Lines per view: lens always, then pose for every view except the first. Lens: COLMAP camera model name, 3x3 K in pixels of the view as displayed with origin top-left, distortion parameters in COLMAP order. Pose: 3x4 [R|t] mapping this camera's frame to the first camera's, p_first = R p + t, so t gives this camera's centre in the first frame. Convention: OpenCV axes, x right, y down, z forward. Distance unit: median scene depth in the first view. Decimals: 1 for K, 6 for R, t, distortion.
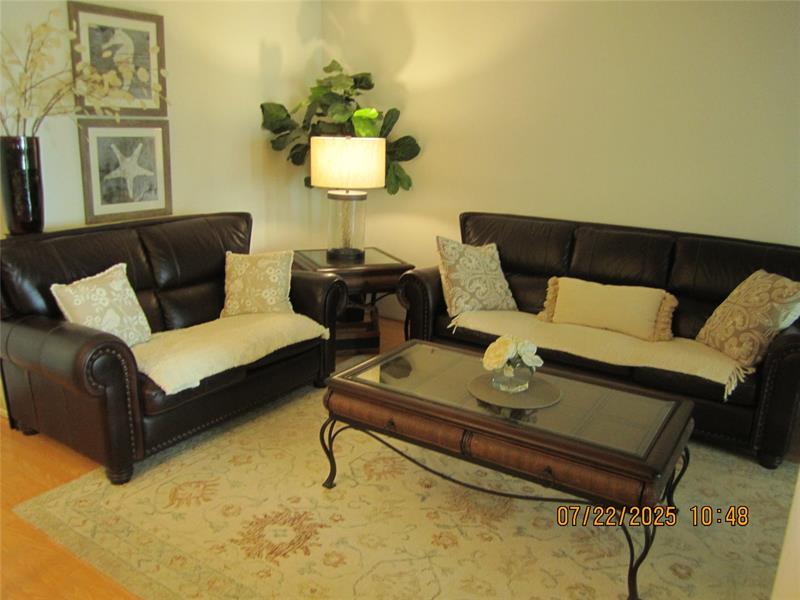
lens RADIAL K [[667.8, 0, 397.2], [0, 667.8, 287.8], [0, 0, 1]] dist [-0.036038, 0.000648]
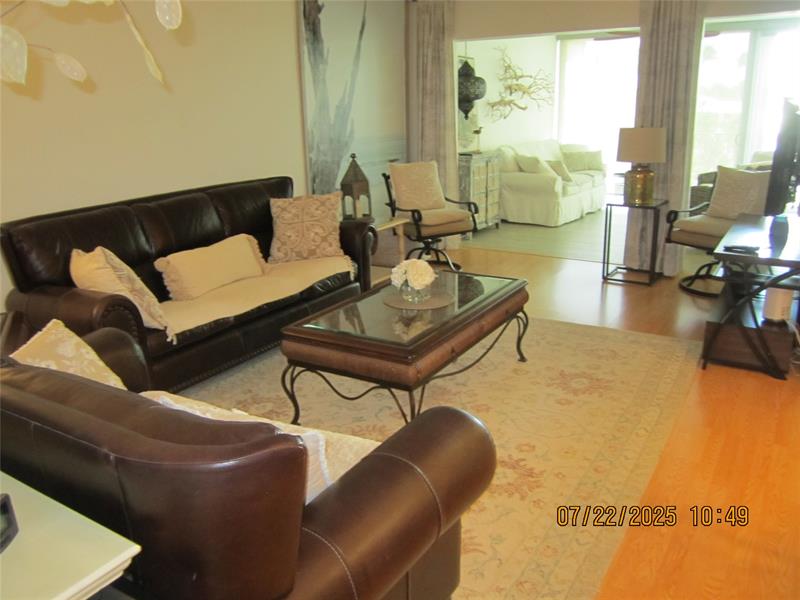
lens RADIAL K [[682.1, 0, 400.0], [0, 682.1, 300.0], [0, 0, 1]] dist [-0.005774, 0.001786]
pose [[-0.044528, -0.313265, 0.948621, -0.726868], [0.252800, 0.915124, 0.314070, -0.181605], [-0.966493, 0.253797, 0.038445, 0.668772]]
